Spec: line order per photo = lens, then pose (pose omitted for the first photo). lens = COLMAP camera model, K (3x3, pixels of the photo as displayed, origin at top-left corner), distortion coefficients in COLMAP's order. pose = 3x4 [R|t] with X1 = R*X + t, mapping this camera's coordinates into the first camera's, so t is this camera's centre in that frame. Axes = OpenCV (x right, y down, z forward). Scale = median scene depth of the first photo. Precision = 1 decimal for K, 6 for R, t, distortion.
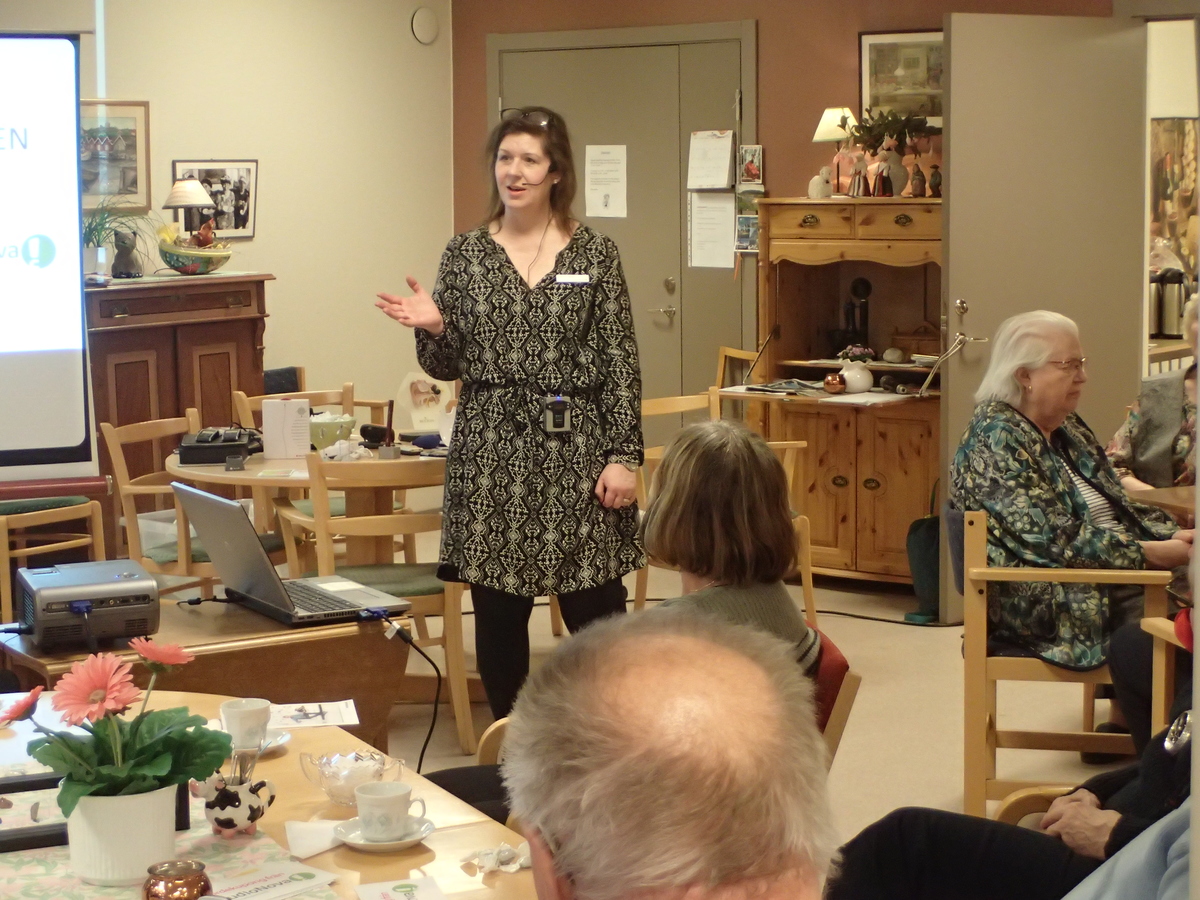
lens RADIAL K [[2297.4, 0, 598.0], [0, 2297.4, 445.8], [0, 0, 1]] dist [0.009750, 0.000000]
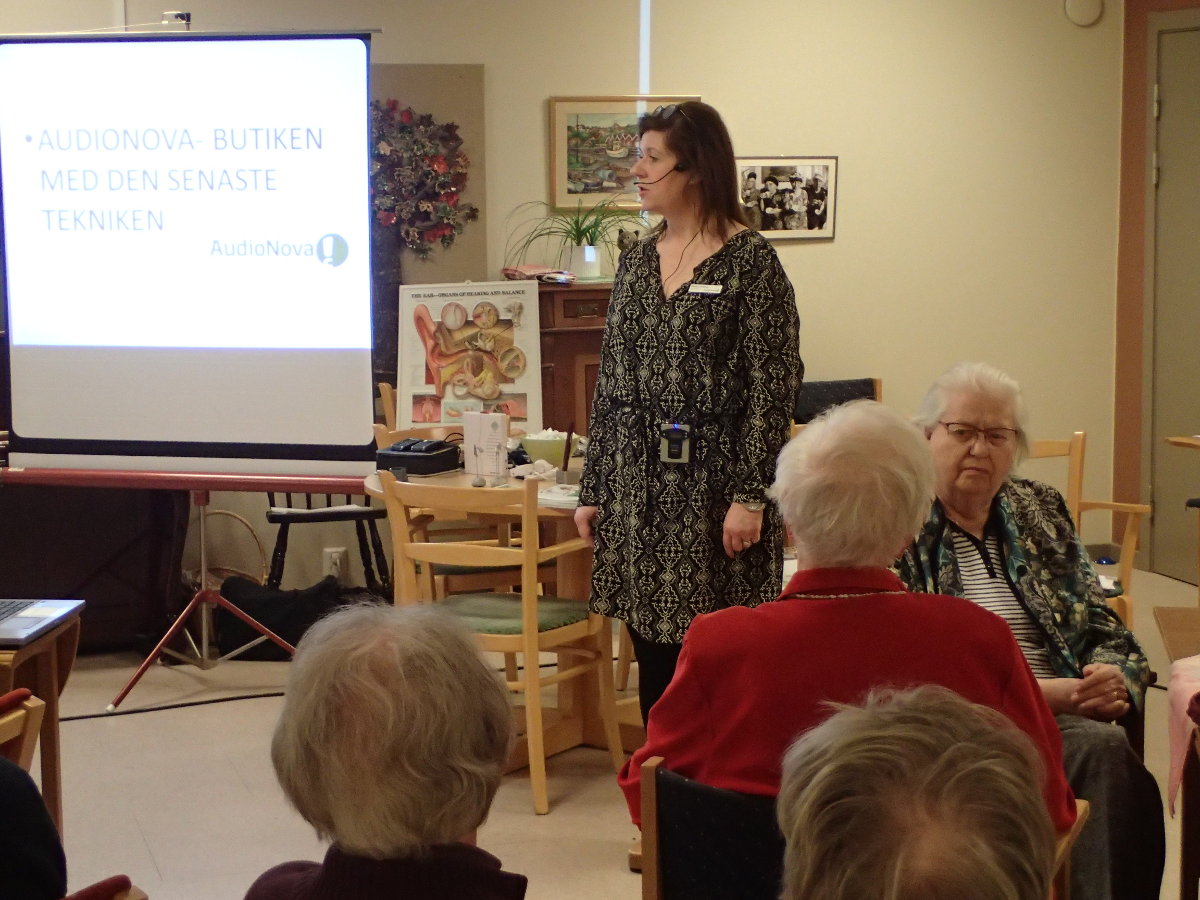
lens RADIAL K [[2297.4, 0, 594.9], [0, 2297.4, 458.0], [0, 0, 1]] dist [0.009750, 0.000000]
pose [[0.847414, 0.063537, -0.527117, 0.293885], [-0.059635, 0.997922, 0.024414, -0.018772], [0.527572, 0.010746, 0.849442, 0.153772]]
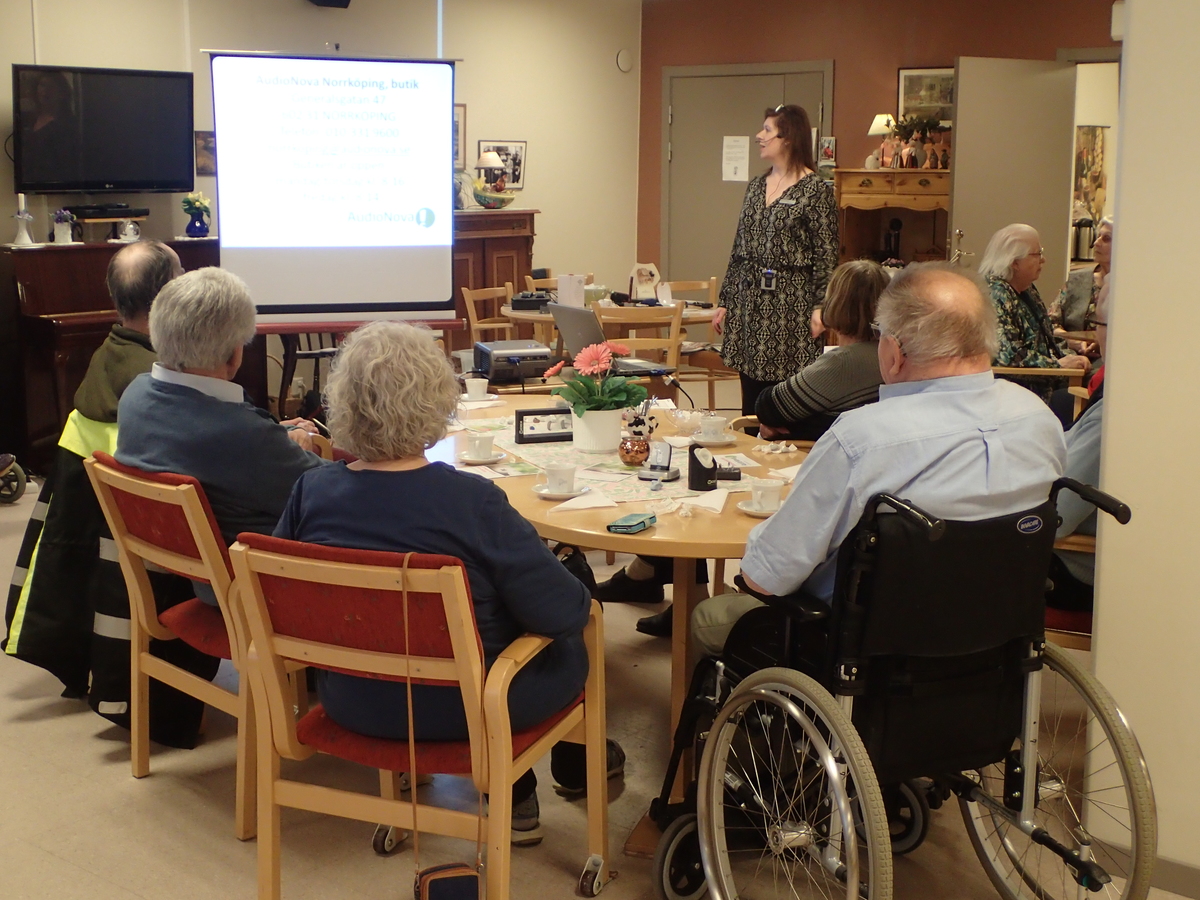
lens RADIAL K [[1608.2, 0, 590.0], [0, 1608.2, 451.7], [0, 0, 1]] dist [-0.031143, 0.000000]
pose [[0.998631, 0.024326, -0.046310, -0.047349], [-0.021704, 0.998178, 0.056297, 0.033978], [0.047596, -0.055215, 0.997339, -0.168075]]
